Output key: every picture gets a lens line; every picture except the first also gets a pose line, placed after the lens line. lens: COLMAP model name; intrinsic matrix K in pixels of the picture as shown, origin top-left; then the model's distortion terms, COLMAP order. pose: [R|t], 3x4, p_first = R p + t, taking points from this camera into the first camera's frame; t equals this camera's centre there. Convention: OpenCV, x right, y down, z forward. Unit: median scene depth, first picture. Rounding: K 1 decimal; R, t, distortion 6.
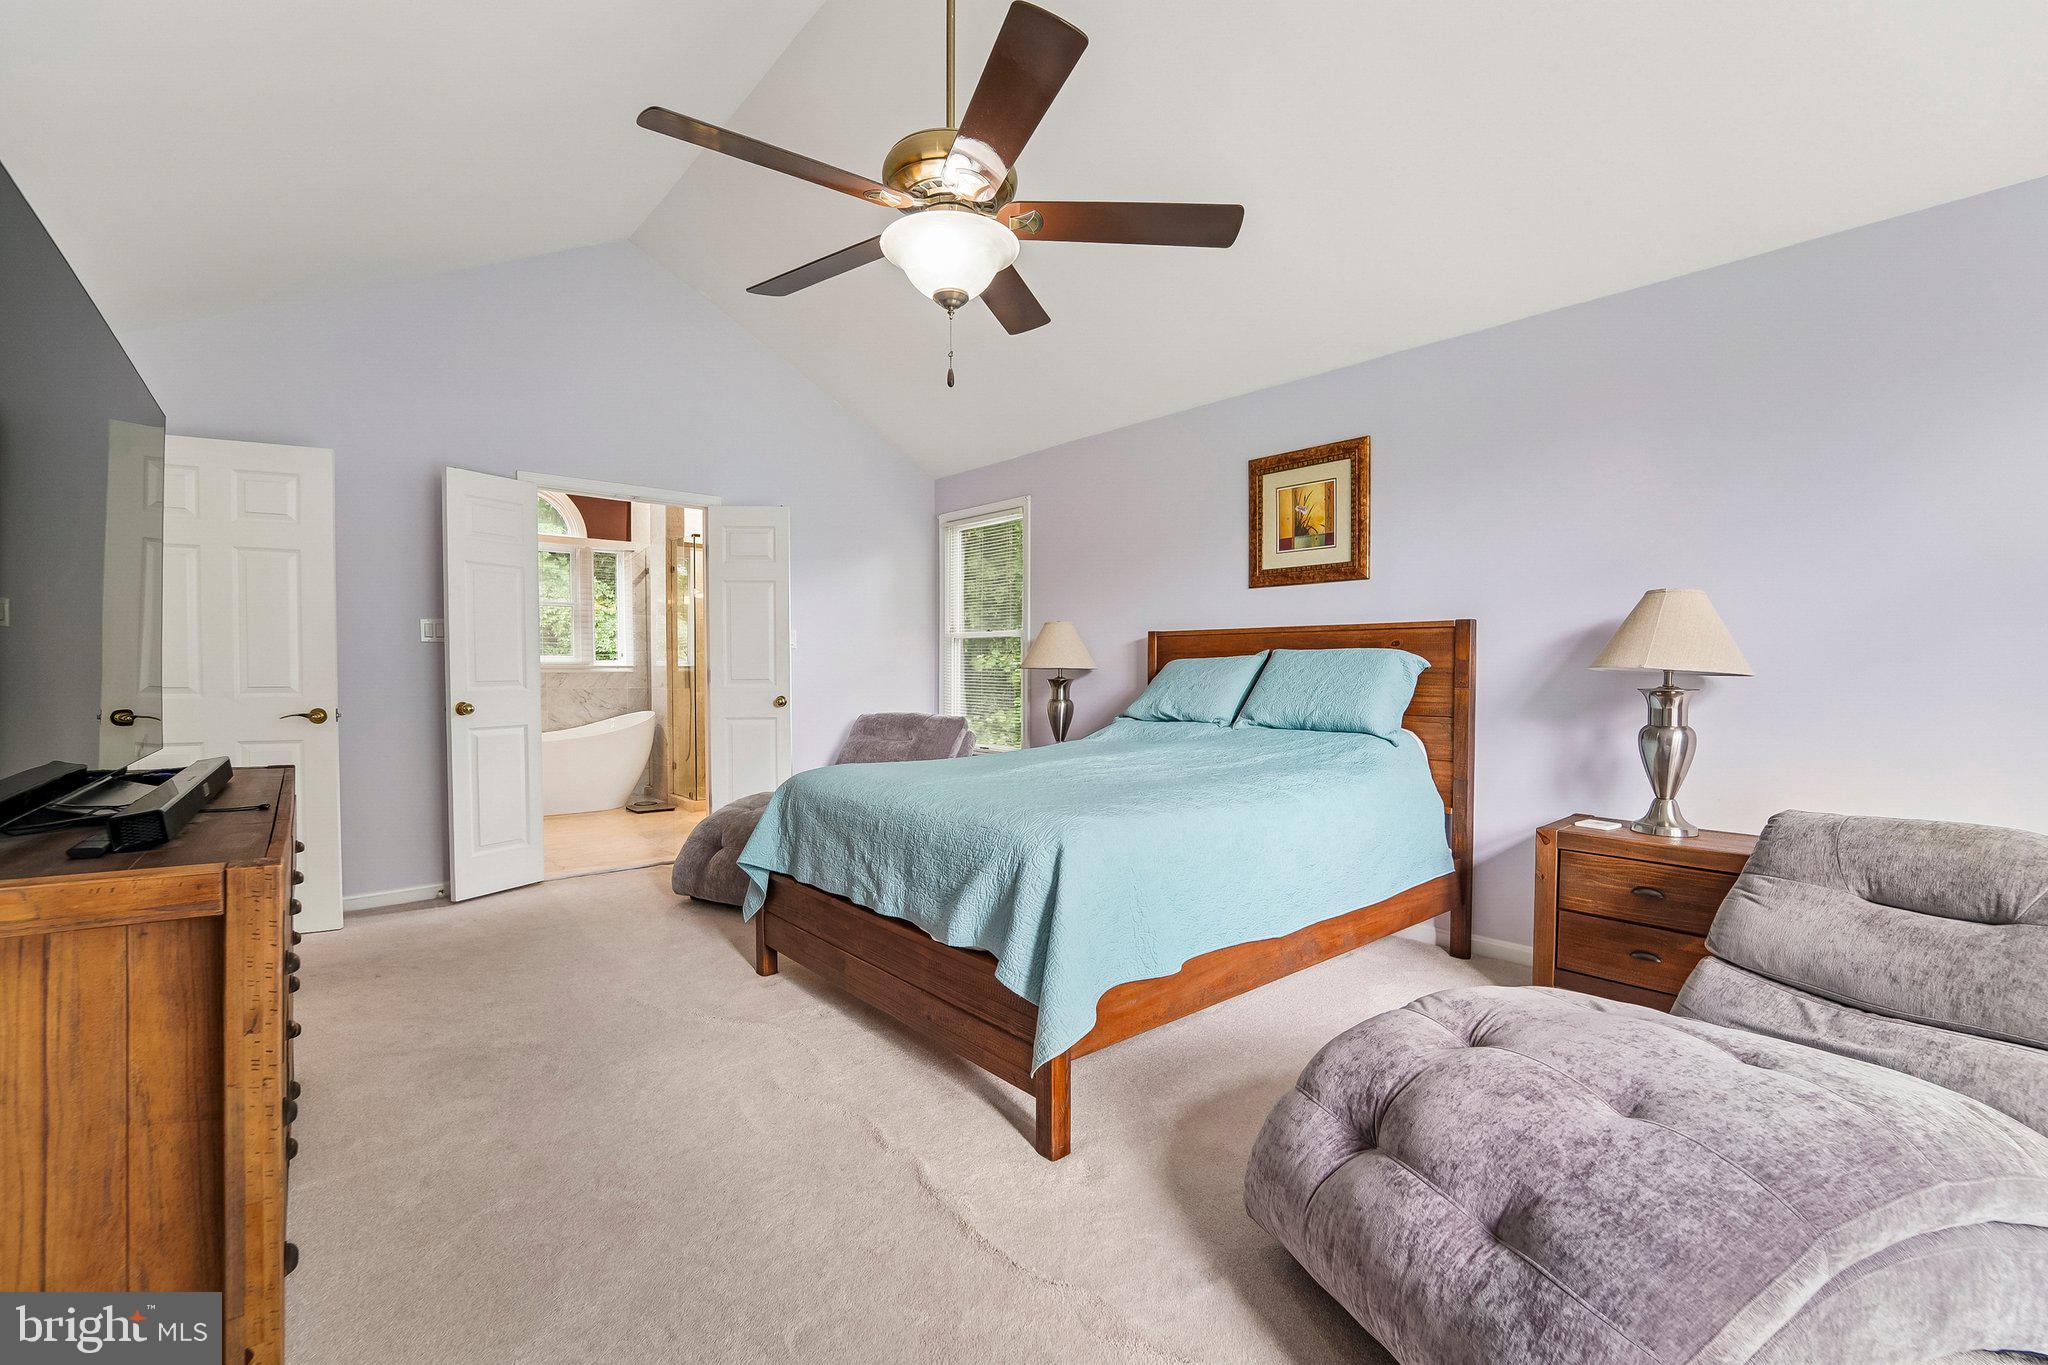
lens RADIAL K [[847.0, 0, 1017.3], [0, 847.0, 682.8], [0, 0, 1]] dist [-0.021745, 0.001231]
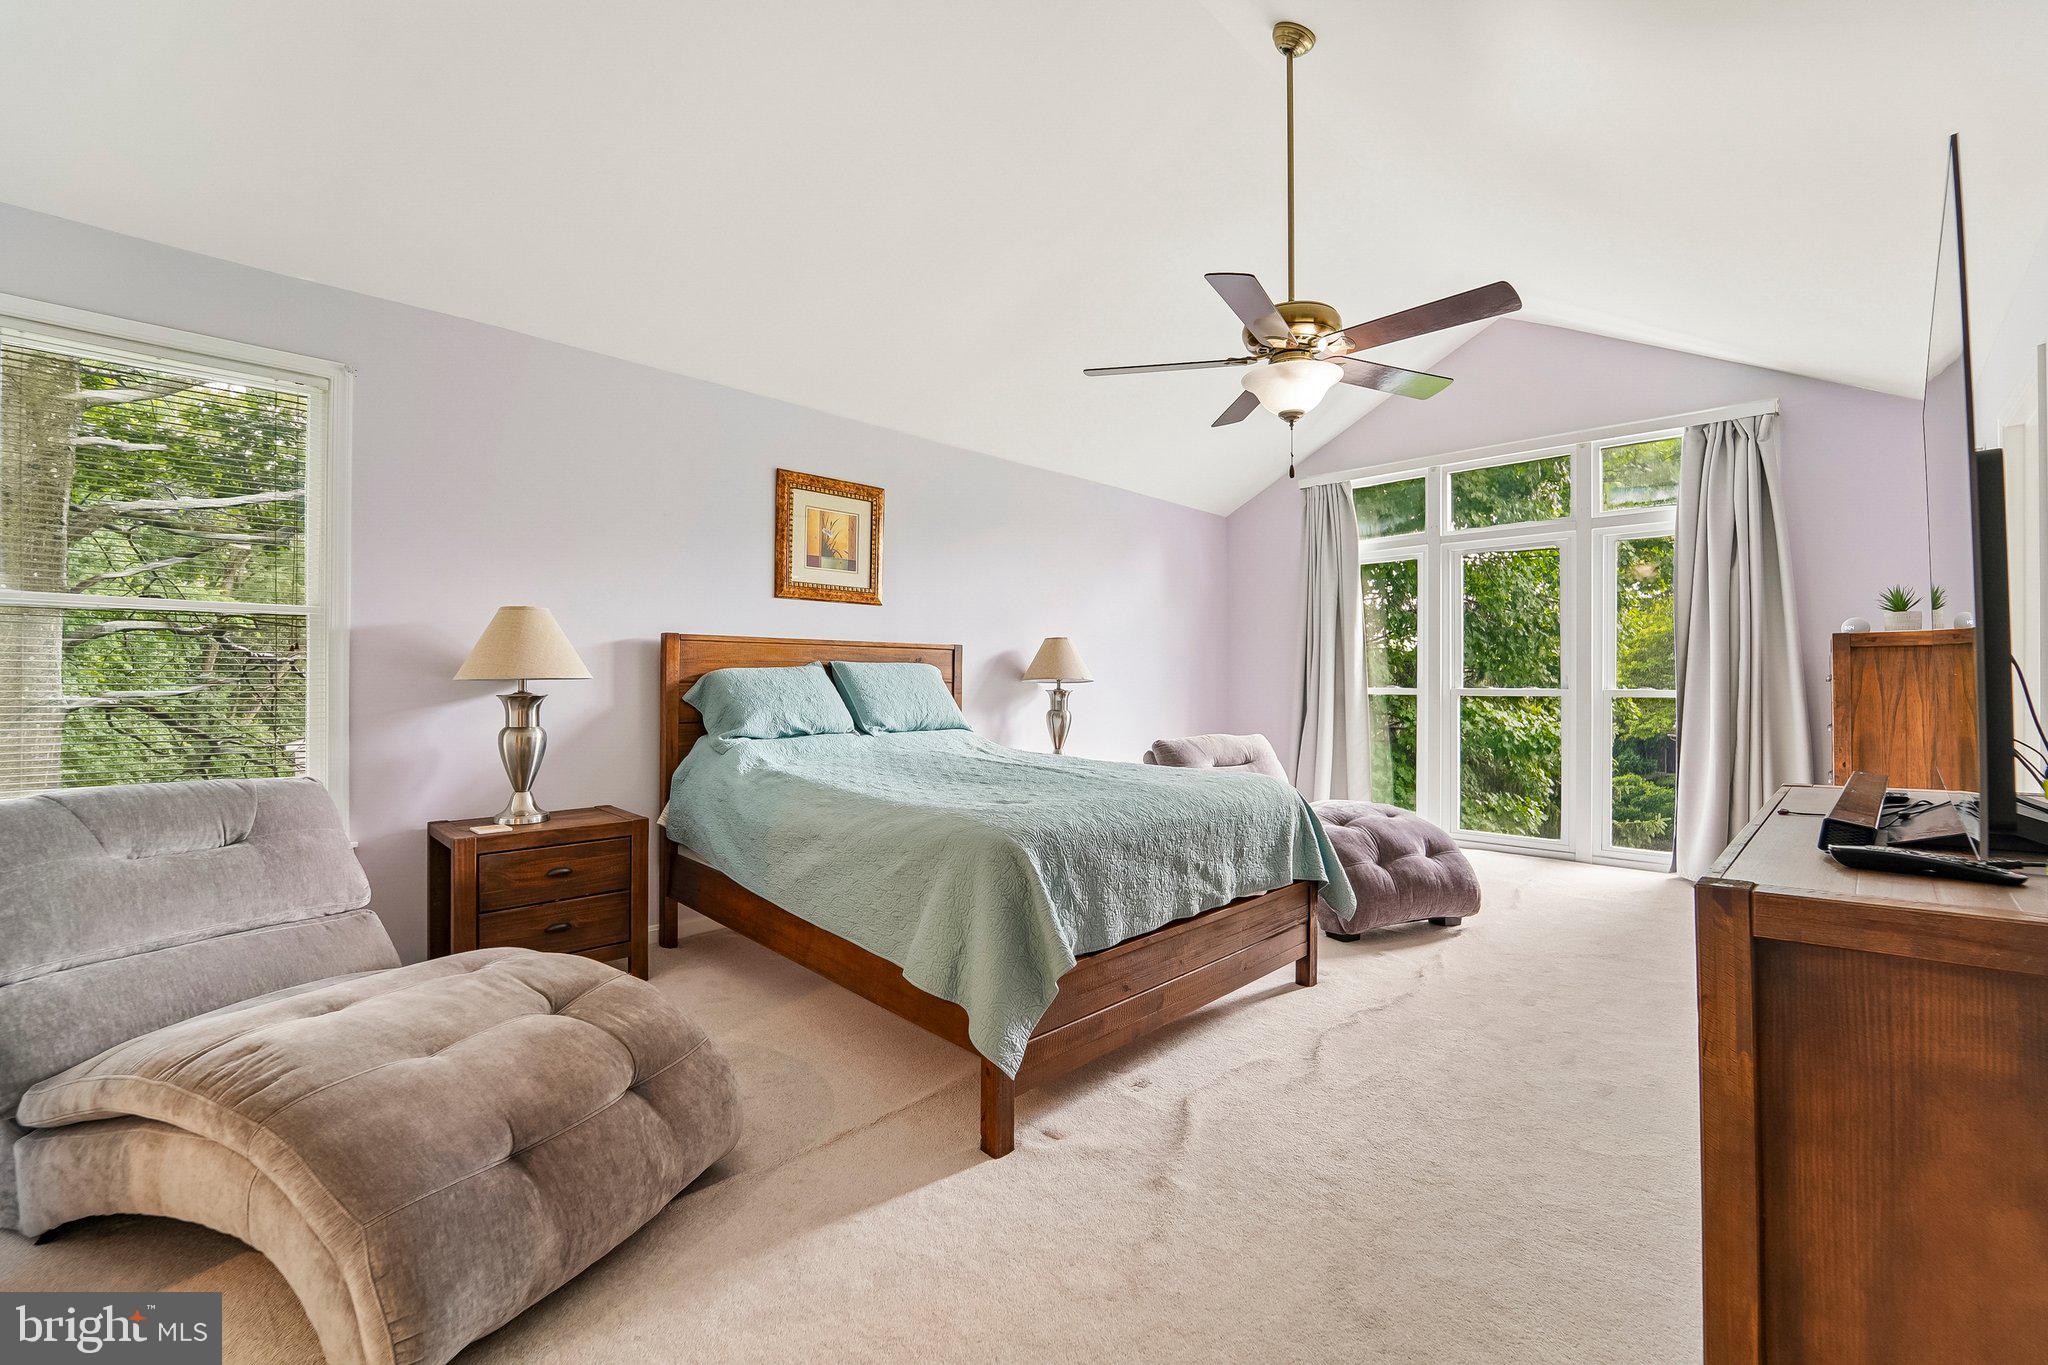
lens RADIAL K [[847.0, 0, 1019.4], [0, 847.0, 673.0], [0, 0, 1]] dist [-0.021745, 0.001231]
pose [[-0.066071, 0.007925, 0.997783, -0.795981], [0.013976, 0.999878, -0.007016, -0.013906], [-0.997717, 0.013481, -0.066174, 0.860814]]
